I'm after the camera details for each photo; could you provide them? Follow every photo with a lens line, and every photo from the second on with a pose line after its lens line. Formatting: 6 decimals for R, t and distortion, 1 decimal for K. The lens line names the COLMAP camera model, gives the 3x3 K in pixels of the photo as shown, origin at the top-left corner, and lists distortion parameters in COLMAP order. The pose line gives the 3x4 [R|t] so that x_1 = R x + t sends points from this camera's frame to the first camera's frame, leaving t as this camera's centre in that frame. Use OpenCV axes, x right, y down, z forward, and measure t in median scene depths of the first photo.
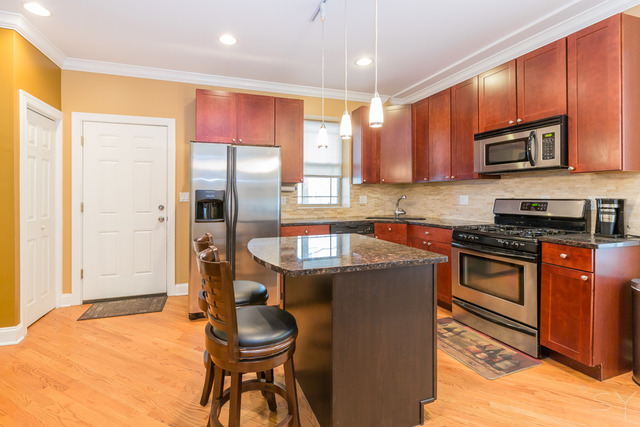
lens RADIAL K [[292.6, 0, 311.2], [0, 292.6, 198.1], [0, 0, 1]] dist [0.012563, 0.000040]
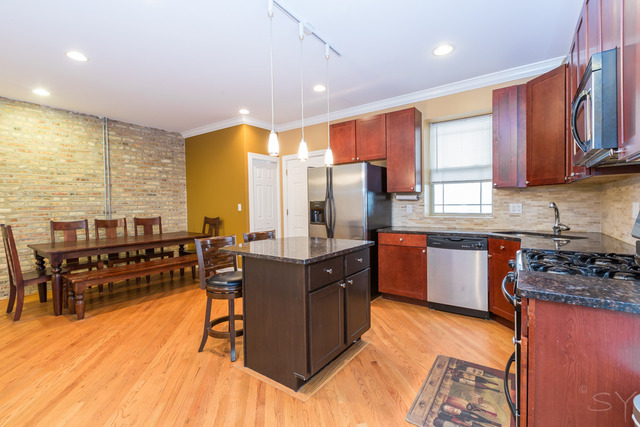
lens RADIAL K [[292.6, 0, 320.0], [0, 292.6, 209.6], [0, 0, 1]] dist [0.012563, 0.000040]
pose [[0.582146, 0.005803, -0.813063, 0.745563], [0.000217, 0.999973, 0.007292, 0.004395], [0.813084, -0.004422, 0.582129, 0.202953]]
